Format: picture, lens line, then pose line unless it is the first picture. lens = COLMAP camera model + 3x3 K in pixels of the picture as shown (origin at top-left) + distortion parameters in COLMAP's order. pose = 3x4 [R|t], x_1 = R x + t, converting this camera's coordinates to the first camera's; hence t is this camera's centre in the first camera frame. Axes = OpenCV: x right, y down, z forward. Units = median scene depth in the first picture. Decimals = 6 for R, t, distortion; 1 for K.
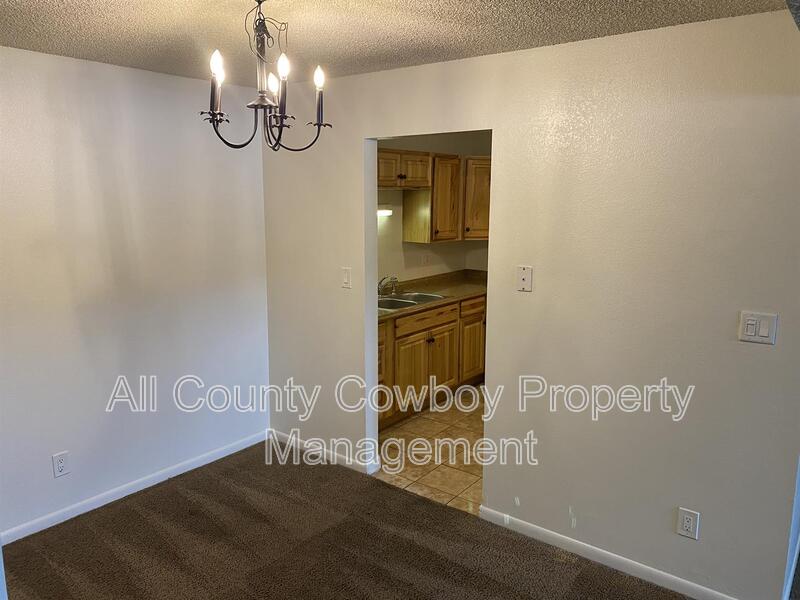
lens RADIAL K [[603.8, 0, 400.0], [0, 603.8, 300.0], [0, 0, 1]] dist [0.003309, 0.000143]
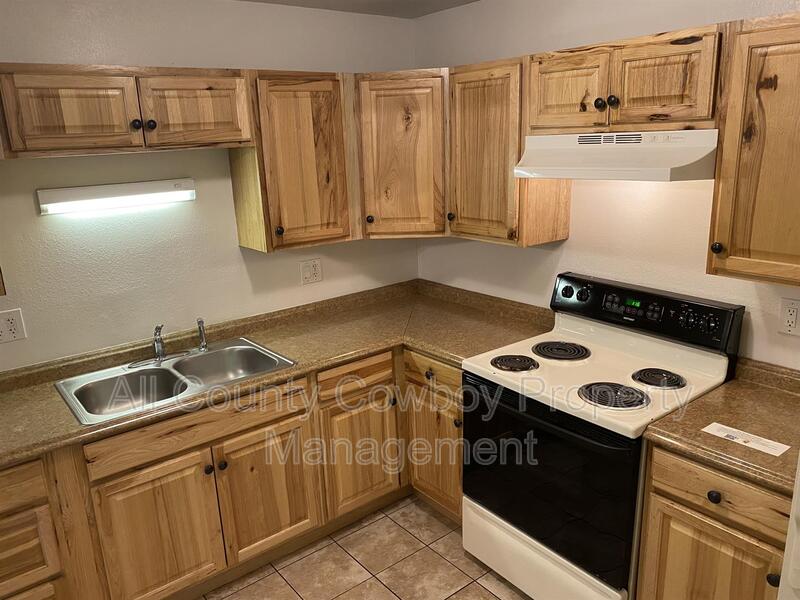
lens RADIAL K [[625.2, 0, 400.0], [0, 625.2, 300.0], [0, 0, 1]] dist [0.004402, 0.000280]
pose [[0.972788, 0.020714, -0.230767, 0.286168], [-0.000762, 0.996276, 0.086218, -0.102130], [0.231694, -0.083697, 0.969182, 0.518779]]
